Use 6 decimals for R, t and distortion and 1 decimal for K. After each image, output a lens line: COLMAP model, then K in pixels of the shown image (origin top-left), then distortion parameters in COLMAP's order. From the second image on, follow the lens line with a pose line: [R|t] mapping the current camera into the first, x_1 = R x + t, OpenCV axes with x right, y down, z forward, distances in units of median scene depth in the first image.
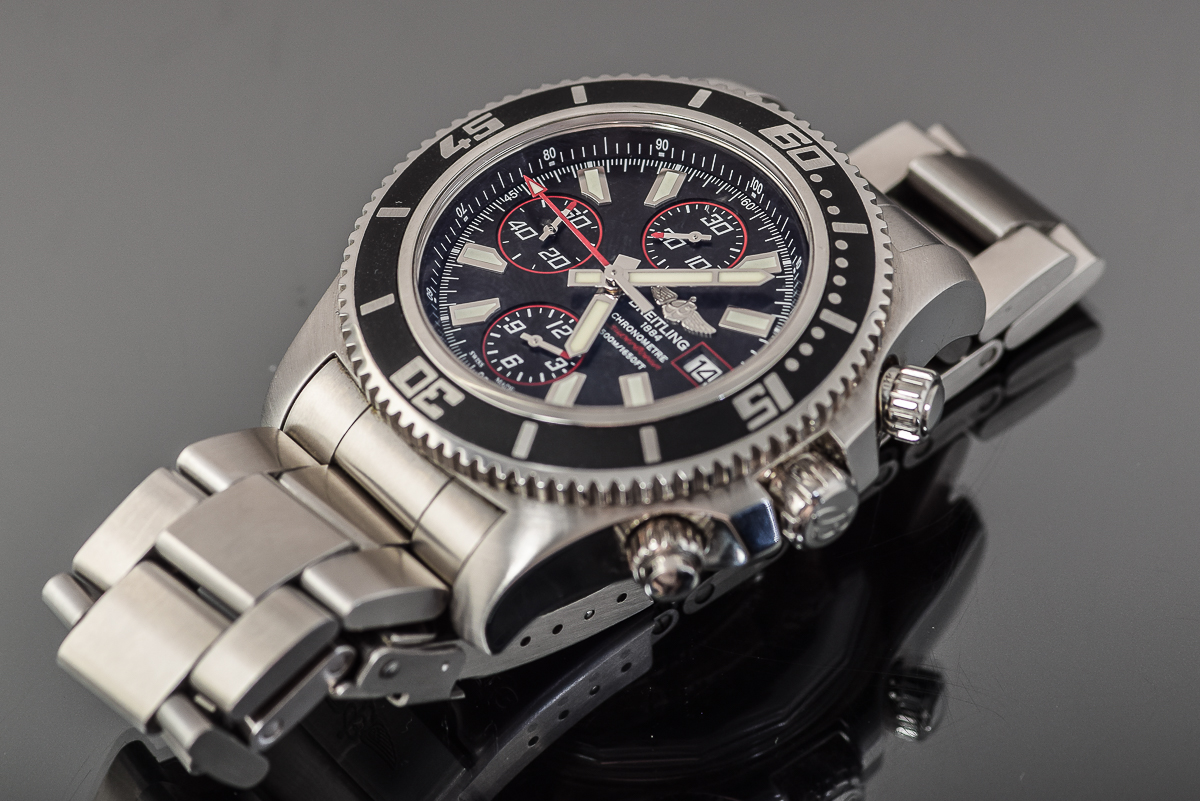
lens RADIAL K [[7606.2, 0, 600.0], [0, 7606.2, 400.5], [0, 0, 1]] dist [0.062349, 9.442223]
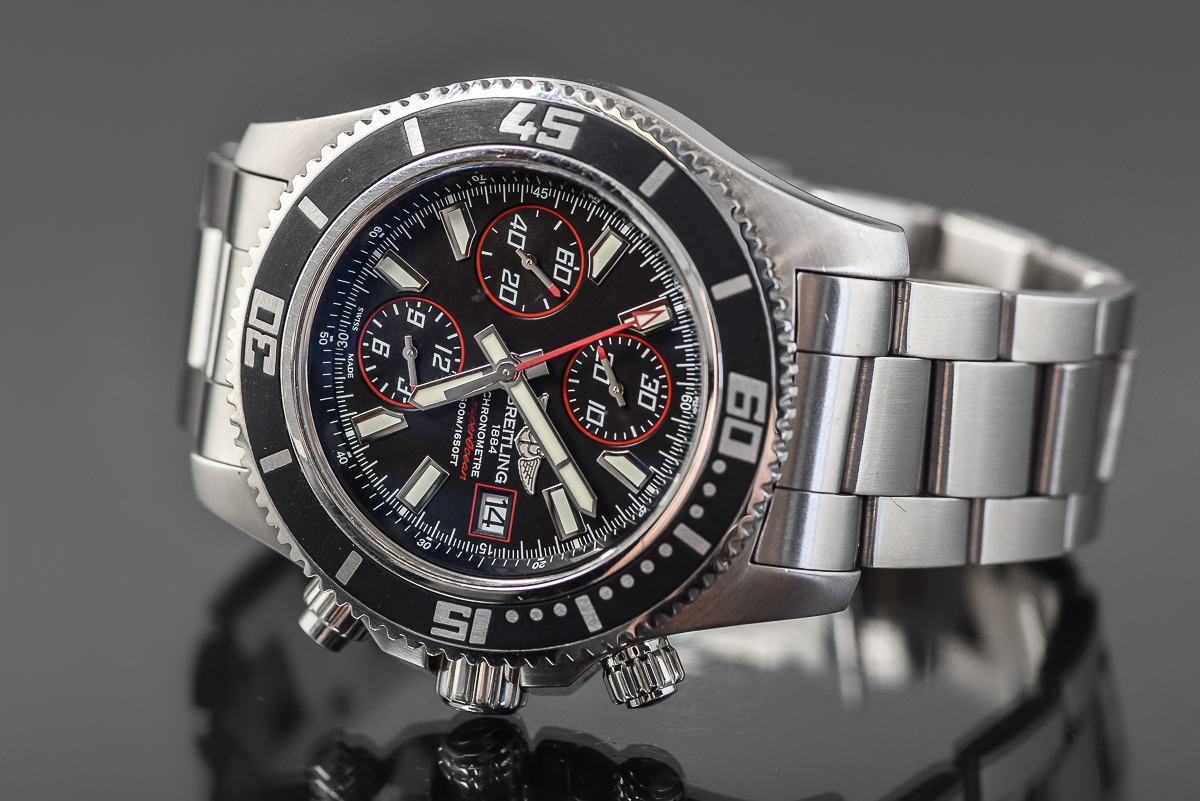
lens RADIAL K [[7606.2, 0, 600.0], [0, 7606.2, 400.5], [0, 0, 1]] dist [0.062349, 9.442223]
pose [[0.666979, 0.742337, -0.063828, 0.072632], [-0.398533, 0.427830, 0.811254, -0.787673], [0.629532, -0.515652, 0.581199, 0.457330]]
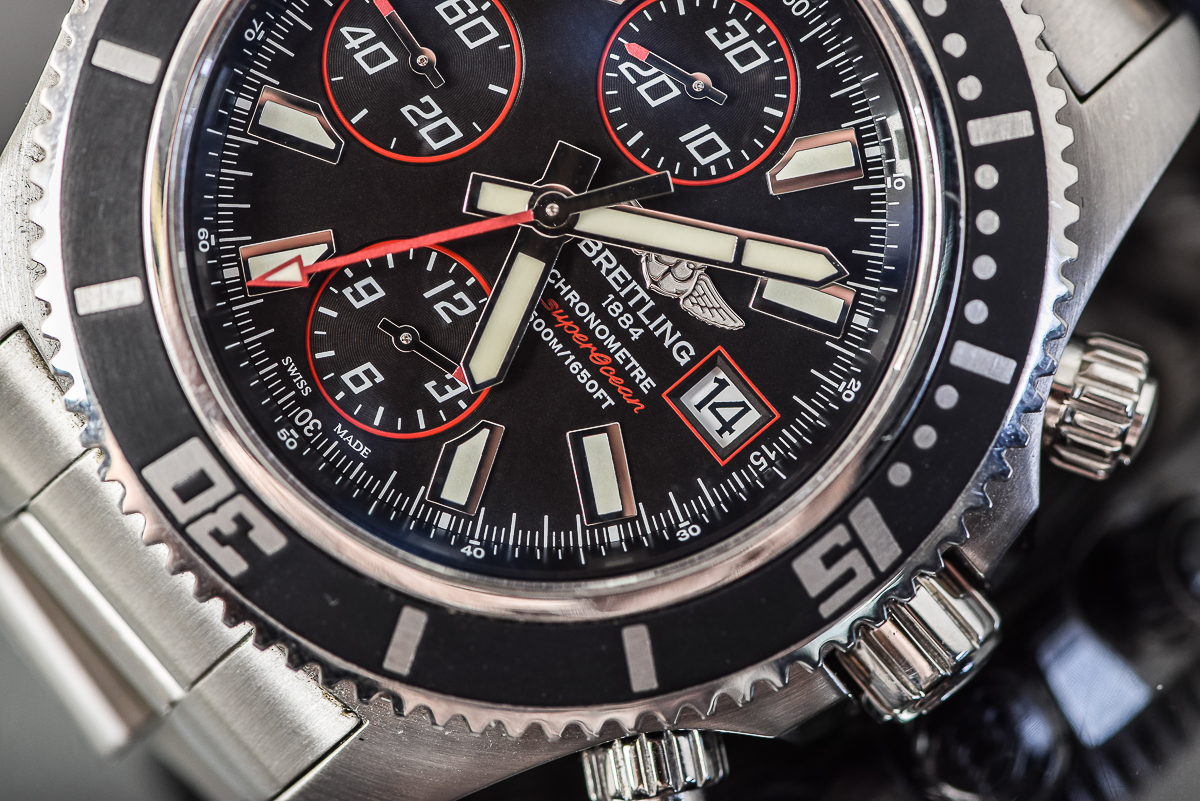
lens RADIAL K [[7606.2, 0, 600.0], [0, 7606.2, 400.5], [0, 0, 1]] dist [0.062349, 9.442223]
pose [[0.993542, -0.037232, 0.107181, -0.052228], [-0.040572, 0.765599, 0.642038, -0.346969], [-0.105962, -0.642240, 0.759144, 0.590642]]
